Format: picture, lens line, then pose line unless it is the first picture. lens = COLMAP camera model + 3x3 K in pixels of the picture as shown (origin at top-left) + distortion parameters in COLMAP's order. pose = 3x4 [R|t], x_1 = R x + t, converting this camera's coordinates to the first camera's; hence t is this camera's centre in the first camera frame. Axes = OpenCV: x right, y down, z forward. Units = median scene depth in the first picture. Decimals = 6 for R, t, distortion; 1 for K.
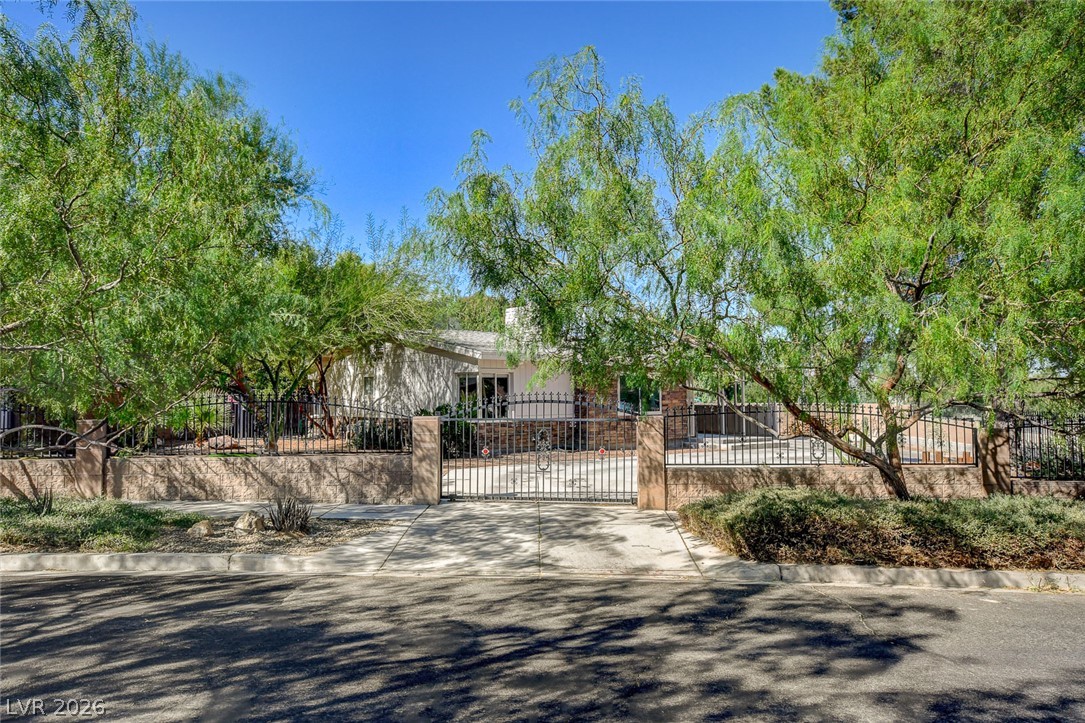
lens RADIAL K [[803.5, 0, 542.5], [0, 803.5, 361.5], [0, 0, 1]] dist [0.067558, 0.001327]
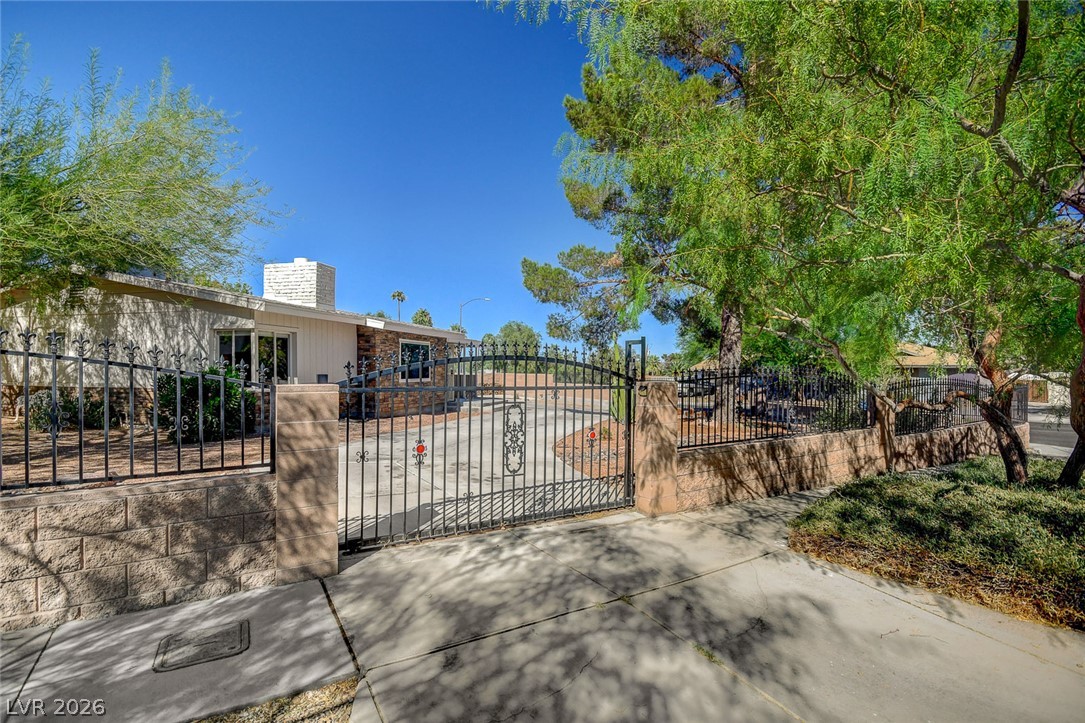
lens RADIAL K [[513.0, 0, 540.7], [0, 513.0, 363.9], [0, 0, 1]] dist [0.017175, -0.000220]
pose [[0.841546, 0.013046, 0.540028, -0.115551], [-0.029466, 0.999329, 0.021776, 0.028591], [-0.539382, -0.034238, 0.841365, 0.415402]]
